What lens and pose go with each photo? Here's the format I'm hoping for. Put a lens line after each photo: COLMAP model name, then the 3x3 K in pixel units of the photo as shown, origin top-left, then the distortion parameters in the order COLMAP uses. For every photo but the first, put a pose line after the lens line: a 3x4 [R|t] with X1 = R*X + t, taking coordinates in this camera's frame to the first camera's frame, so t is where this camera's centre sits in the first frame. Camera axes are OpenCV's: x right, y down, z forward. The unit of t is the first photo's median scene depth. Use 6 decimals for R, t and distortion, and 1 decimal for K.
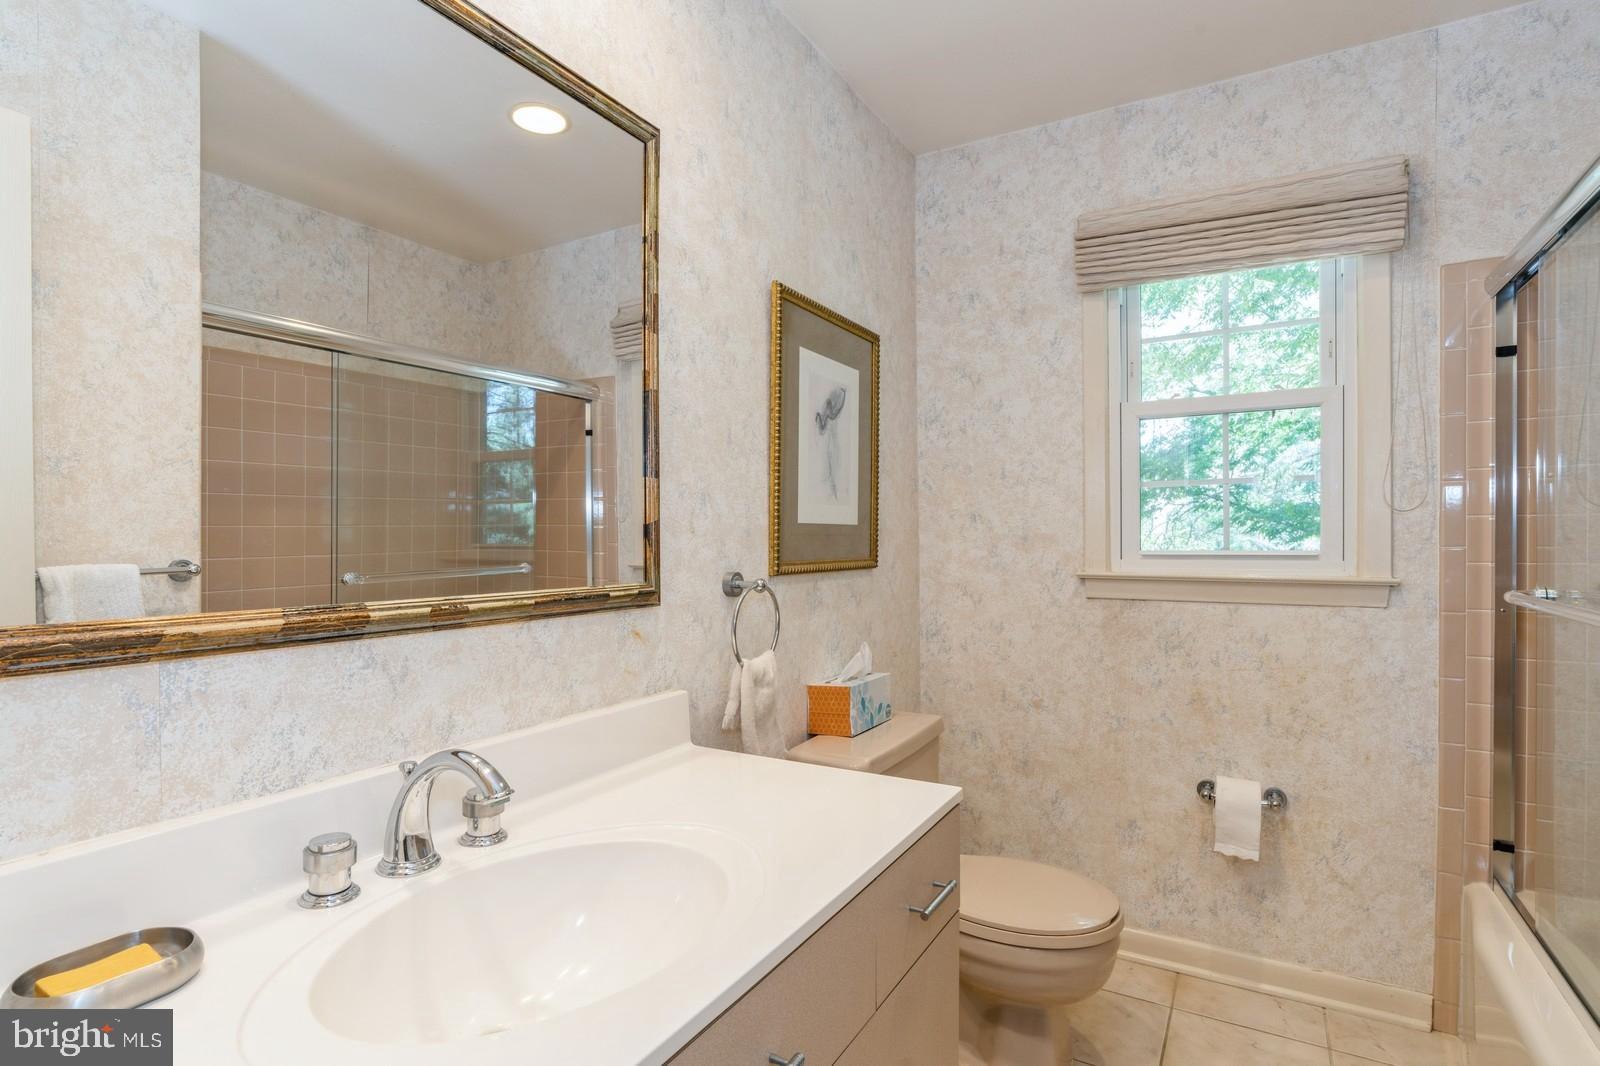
lens RADIAL K [[818.4, 0, 799.1], [0, 818.4, 537.7], [0, 0, 1]] dist [-0.016664, -0.000634]
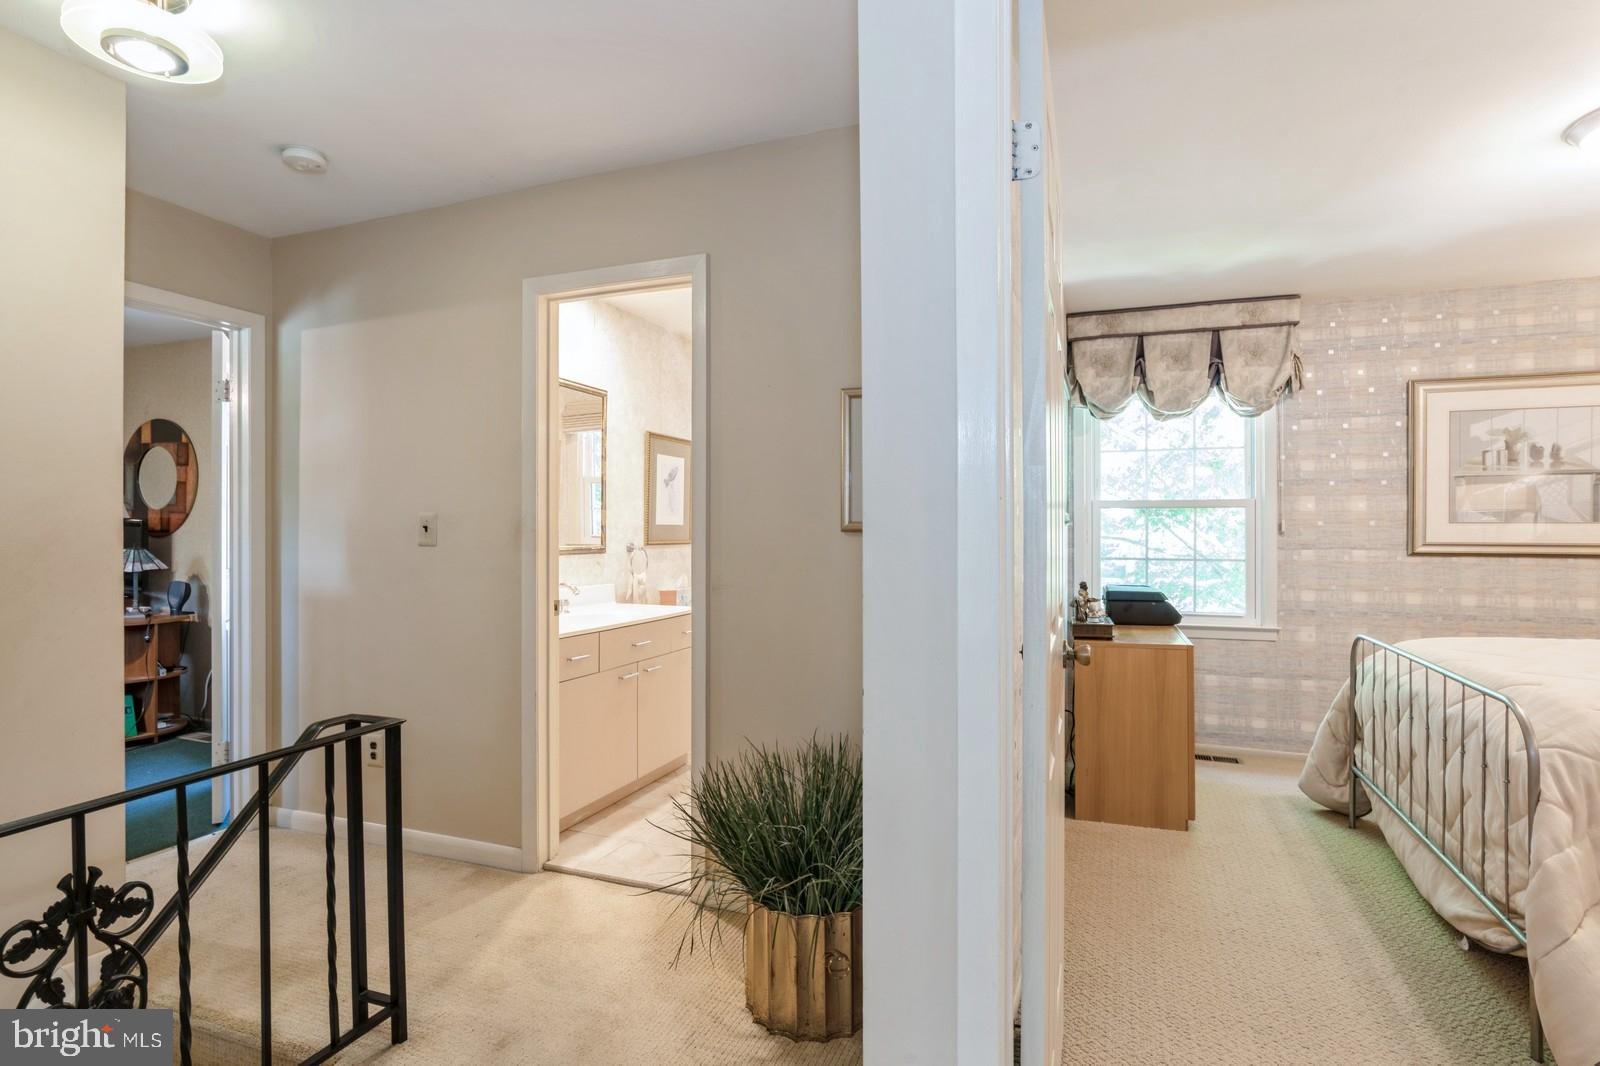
lens RADIAL K [[818.4, 0, 802.2], [0, 818.4, 532.2], [0, 0, 1]] dist [-0.016664, -0.000634]
pose [[0.988322, 0.008111, 0.152165, 0.068898], [-0.009209, 0.999936, 0.006511, -0.017088], [-0.152102, -0.007836, 0.988334, -1.760904]]
